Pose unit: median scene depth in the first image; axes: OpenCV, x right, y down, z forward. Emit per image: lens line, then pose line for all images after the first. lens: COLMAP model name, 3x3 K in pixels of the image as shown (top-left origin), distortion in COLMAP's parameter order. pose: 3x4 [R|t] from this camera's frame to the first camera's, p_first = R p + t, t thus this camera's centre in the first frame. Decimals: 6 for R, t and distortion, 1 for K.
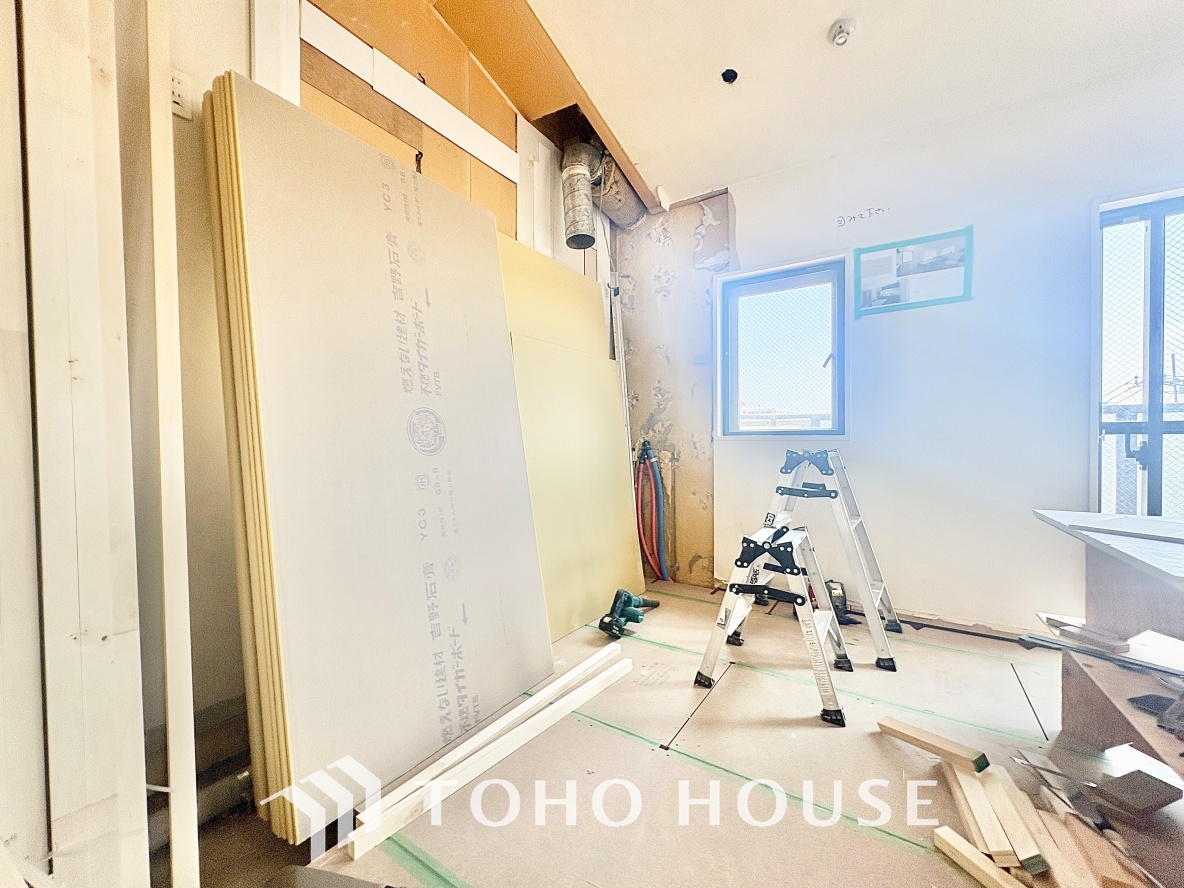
lens RADIAL K [[472.9, 0, 592.7], [0, 472.9, 443.8], [0, 0, 1]] dist [-0.000118, 0.000589]
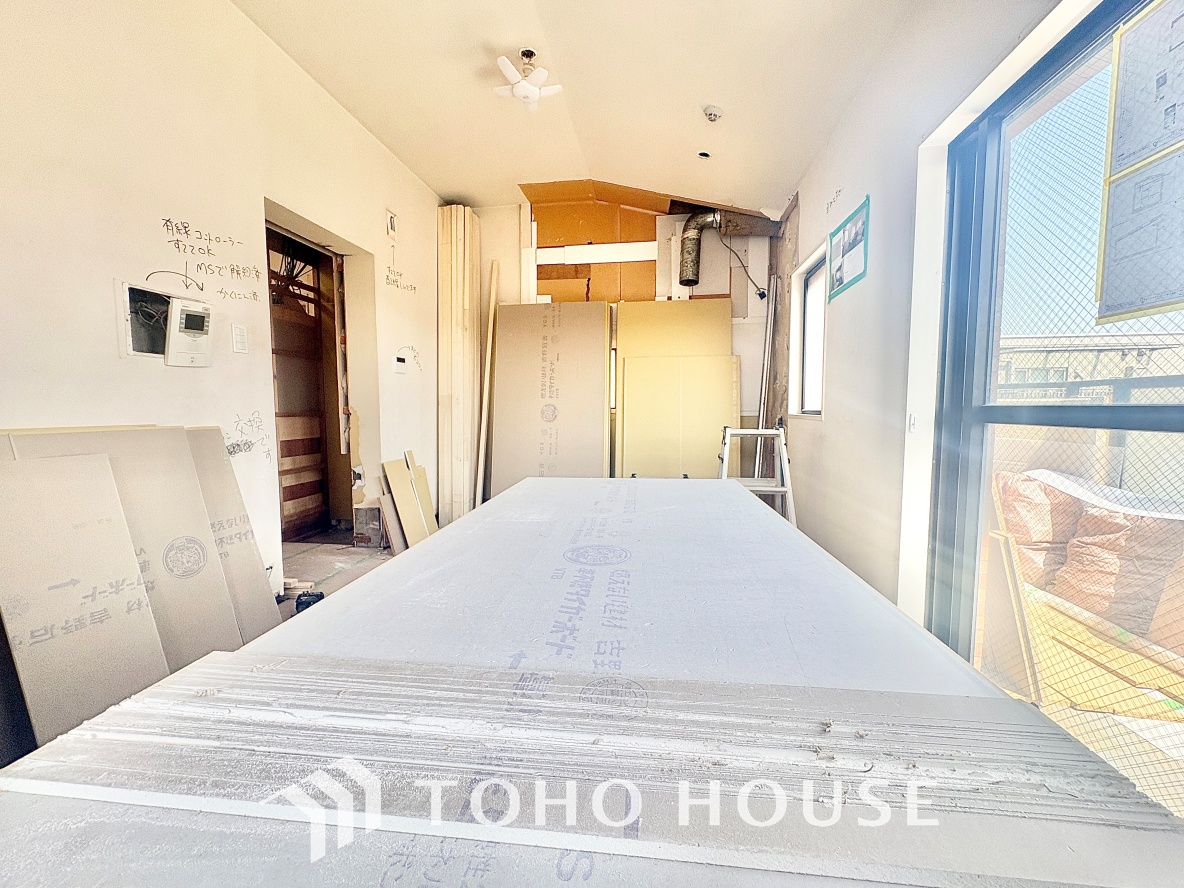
lens RADIAL K [[472.9, 0, 592.7], [0, 472.9, 443.8], [0, 0, 1]] dist [-0.000118, 0.000589]
pose [[0.422871, 0.069642, -0.903510, 1.418103], [-0.003728, 0.997168, 0.075117, -0.036990], [0.906182, -0.028396, 0.421933, 0.094174]]
